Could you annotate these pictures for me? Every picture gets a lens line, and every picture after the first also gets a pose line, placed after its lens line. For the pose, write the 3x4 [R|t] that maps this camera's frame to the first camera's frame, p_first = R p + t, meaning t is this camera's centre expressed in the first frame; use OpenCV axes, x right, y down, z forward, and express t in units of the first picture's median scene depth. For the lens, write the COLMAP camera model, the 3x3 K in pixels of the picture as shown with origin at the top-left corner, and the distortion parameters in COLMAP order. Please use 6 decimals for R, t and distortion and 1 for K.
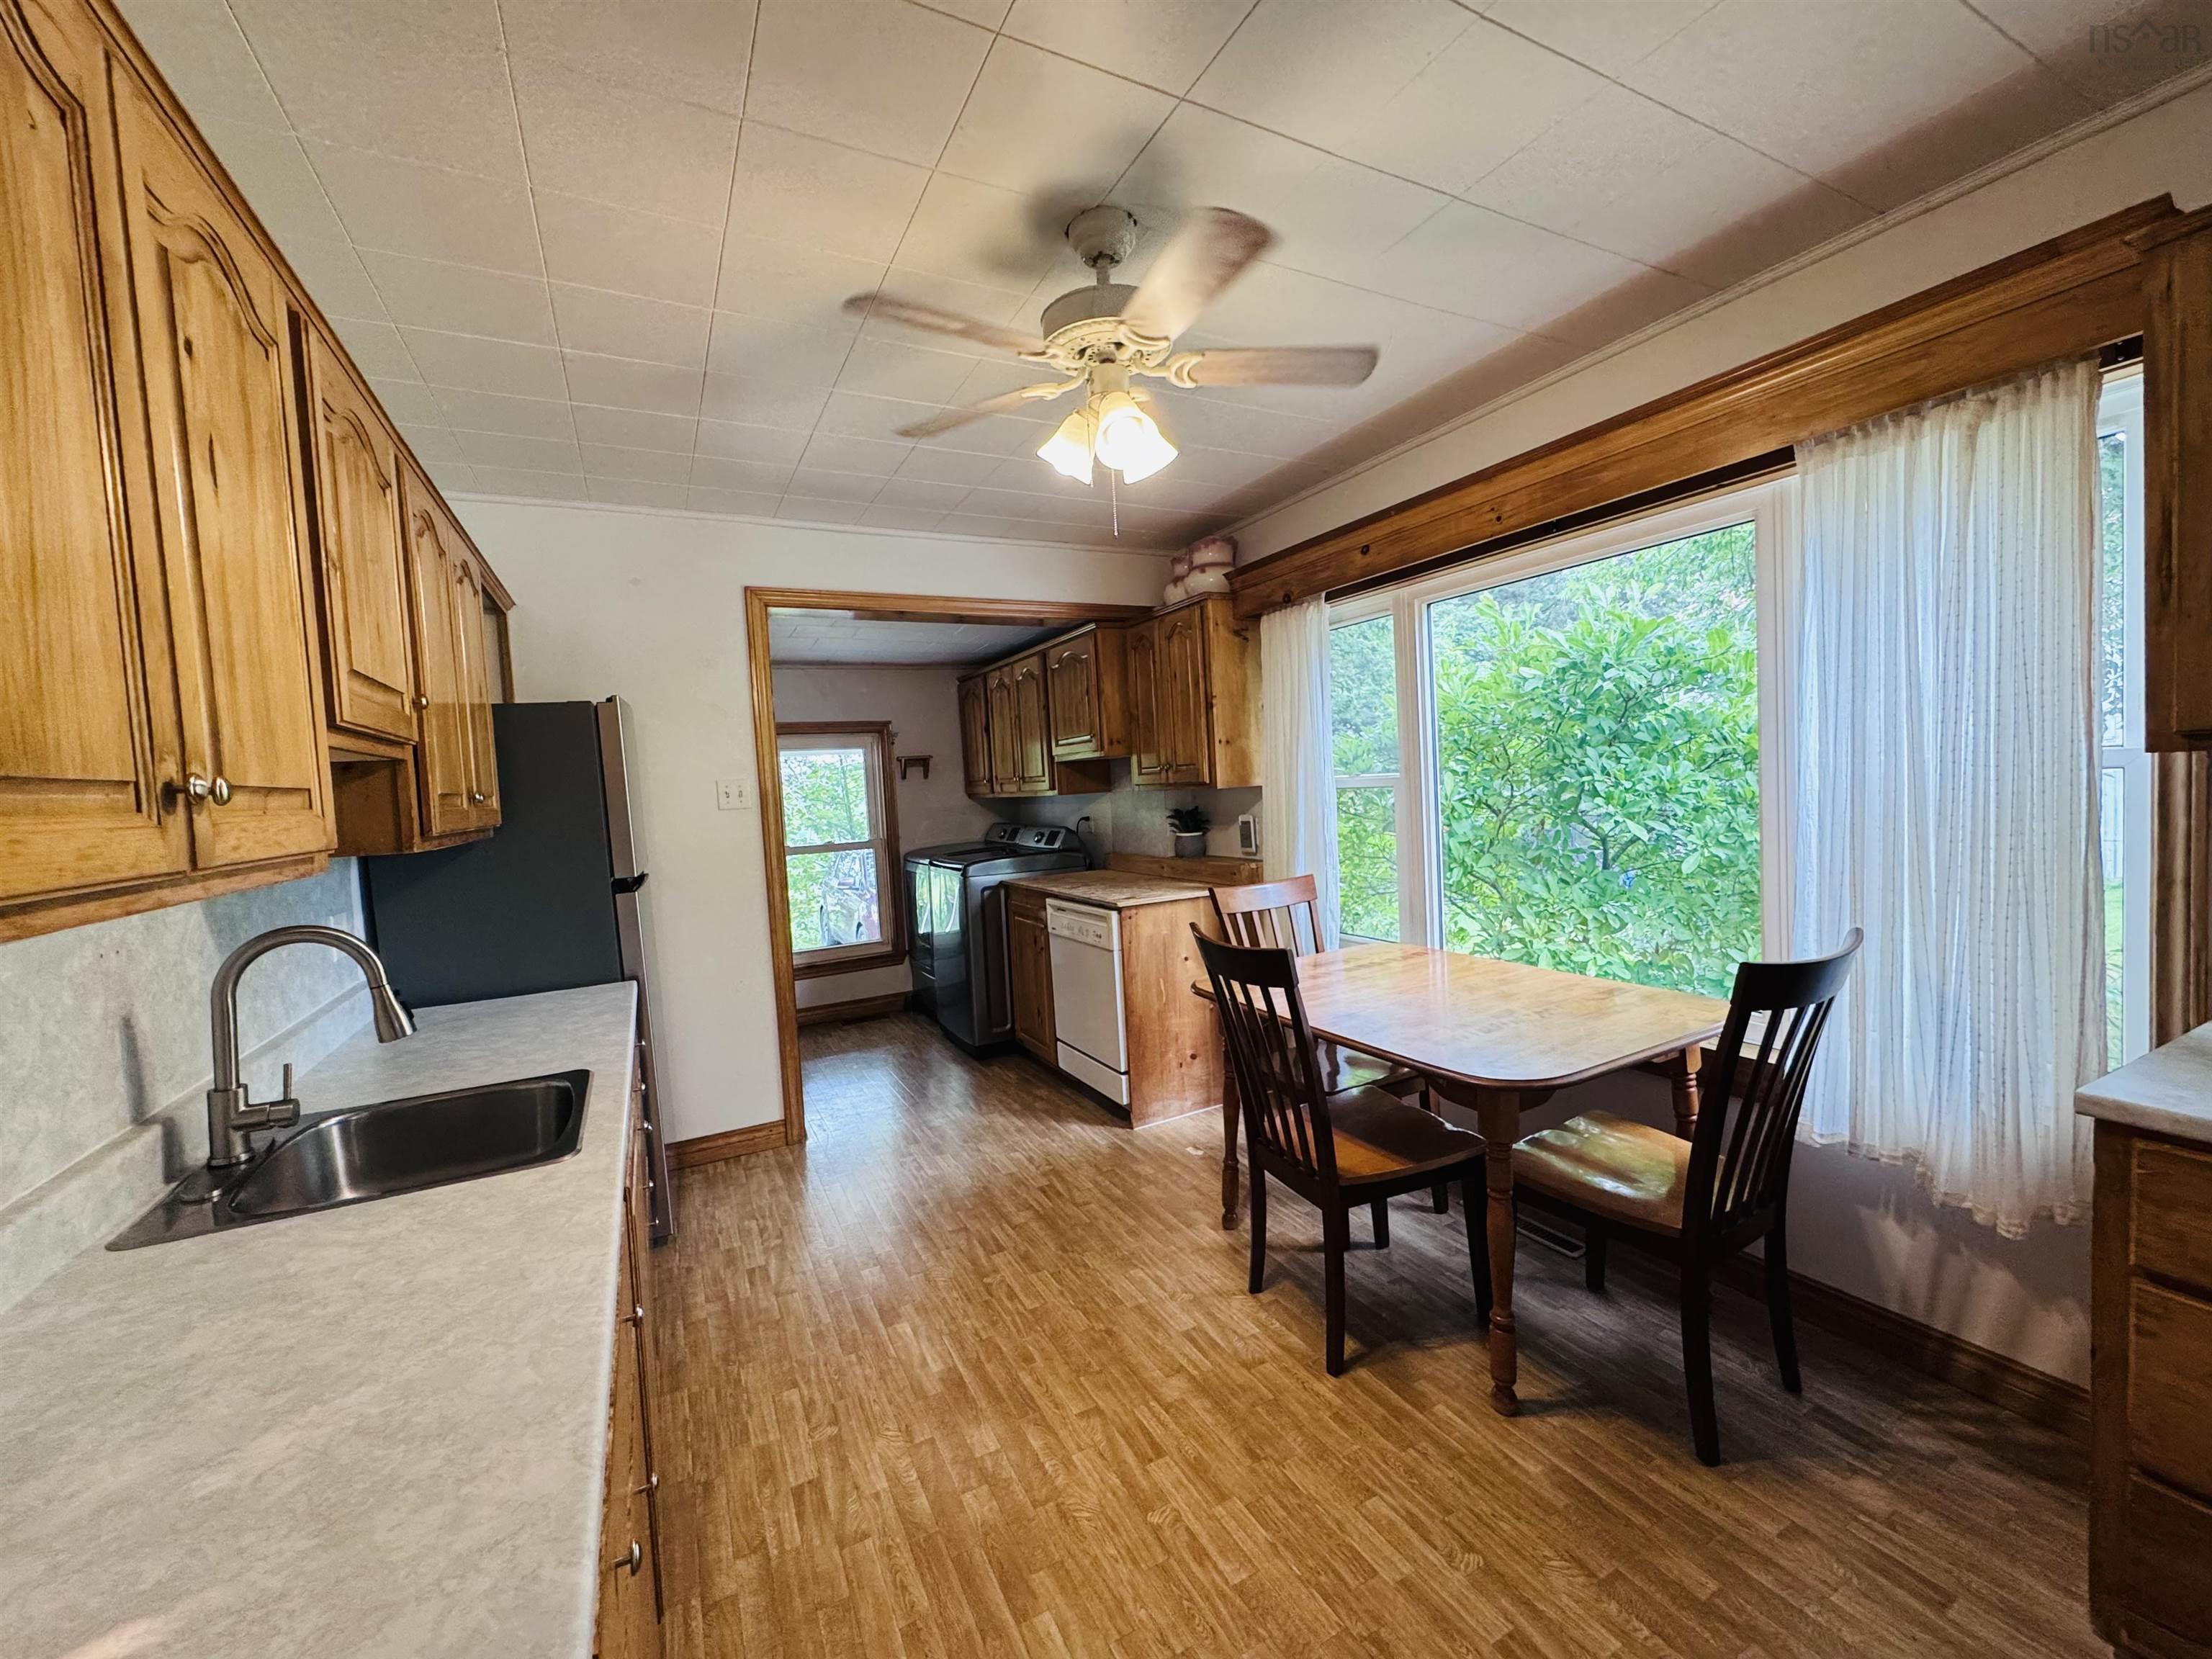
lens RADIAL K [[885.5, 0, 1105.7], [0, 885.5, 815.7], [0, 0, 1]] dist [-0.000079, 0.000014]
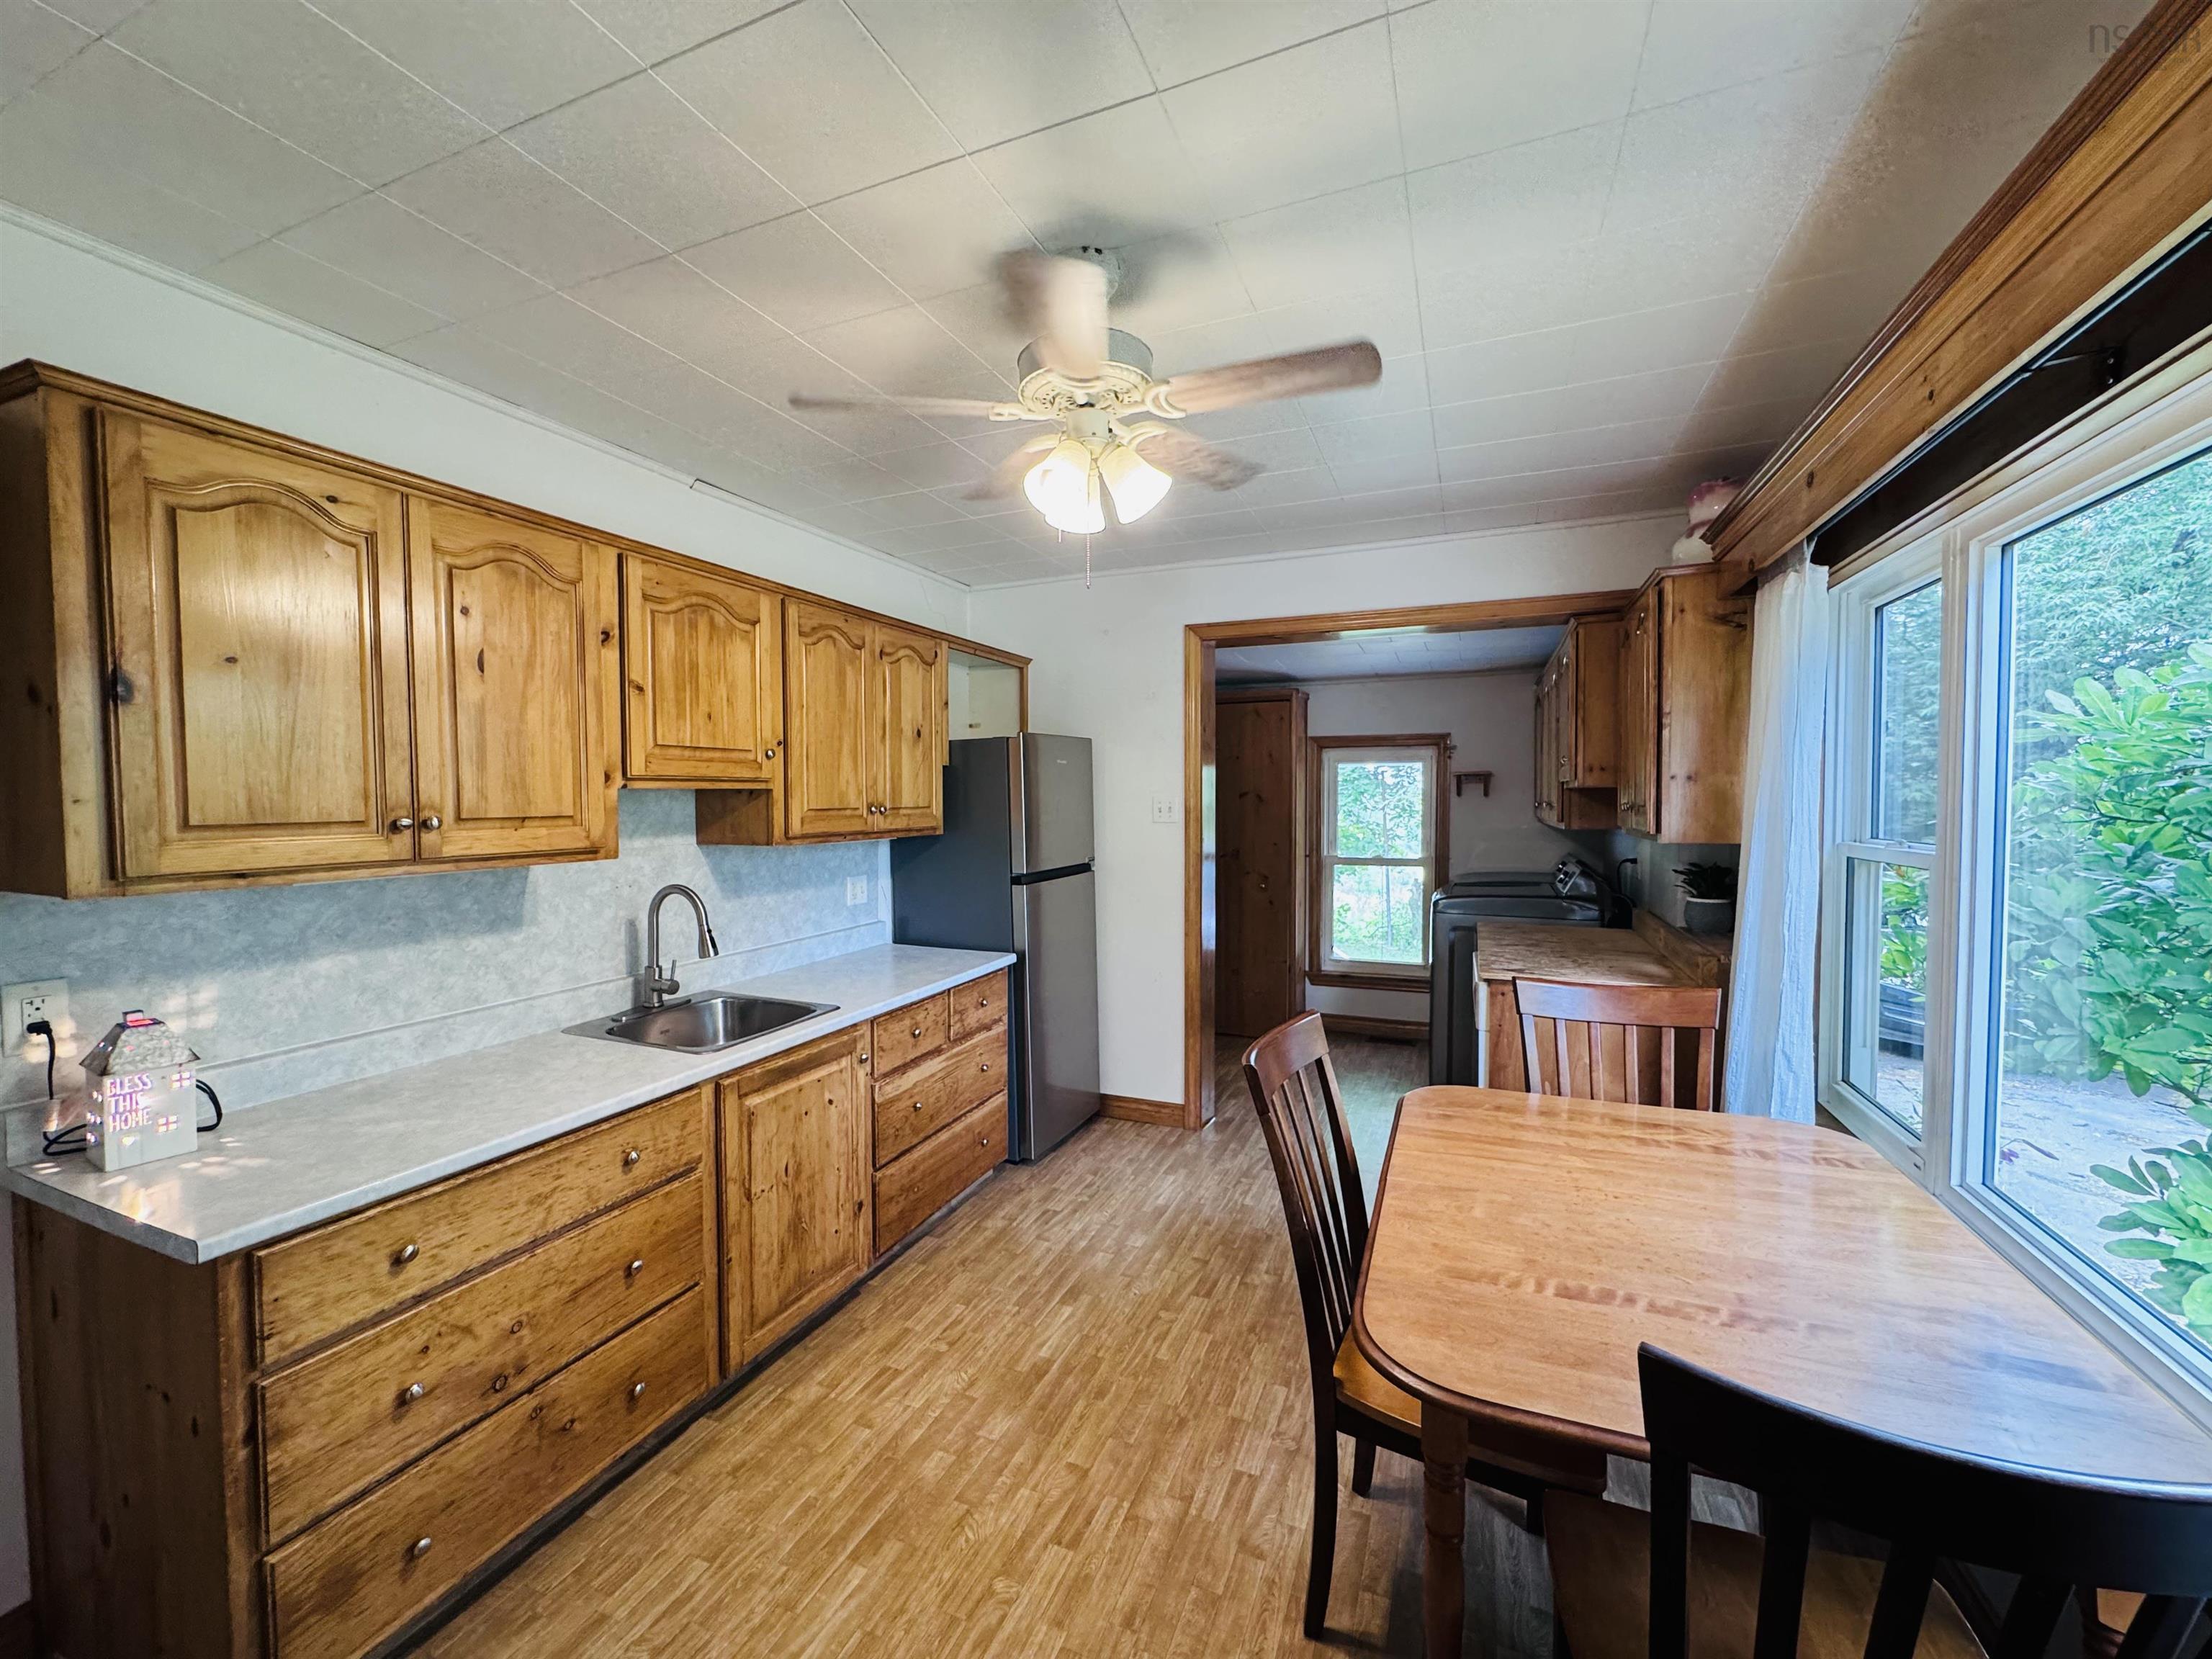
lens RADIAL K [[885.5, 0, 1105.7], [0, 885.5, 815.7], [0, 0, 1]] dist [-0.000079, 0.000014]
pose [[0.636260, 0.068788, -0.768402, 0.452038], [-0.062080, 0.997352, 0.037879, -0.060952], [0.768973, 0.023602, 0.638845, 0.235794]]
